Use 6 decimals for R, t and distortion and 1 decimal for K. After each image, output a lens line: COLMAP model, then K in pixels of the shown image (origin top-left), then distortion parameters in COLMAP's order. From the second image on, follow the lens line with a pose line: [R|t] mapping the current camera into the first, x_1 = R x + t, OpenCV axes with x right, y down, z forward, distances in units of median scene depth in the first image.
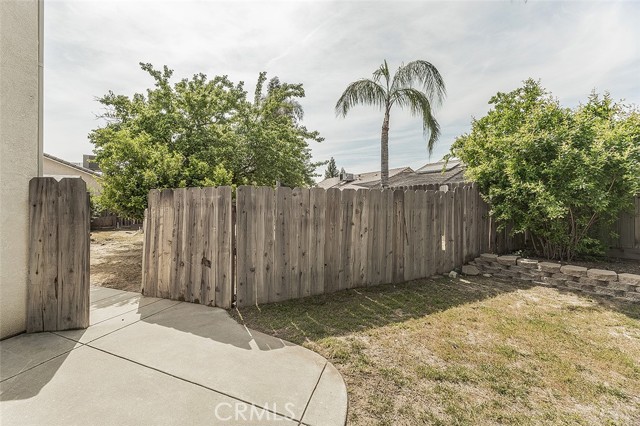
lens RADIAL K [[276.7, 0, 290.9], [0, 276.7, 205.3], [0, 0, 1]] dist [0.002687, 0.000146]
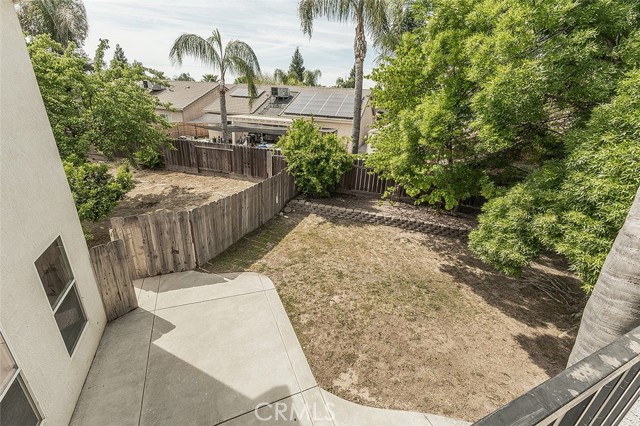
lens RADIAL K [[278.3, 0, 336.7], [0, 278.3, 210.0], [0, 0, 1]] dist [-0.001575, 0.000025]
pose [[0.674940, -0.229250, 0.701356, -0.765800], [-0.085356, 0.919872, 0.382817, -0.784450], [-0.732919, -0.318244, 0.601291, -0.728464]]
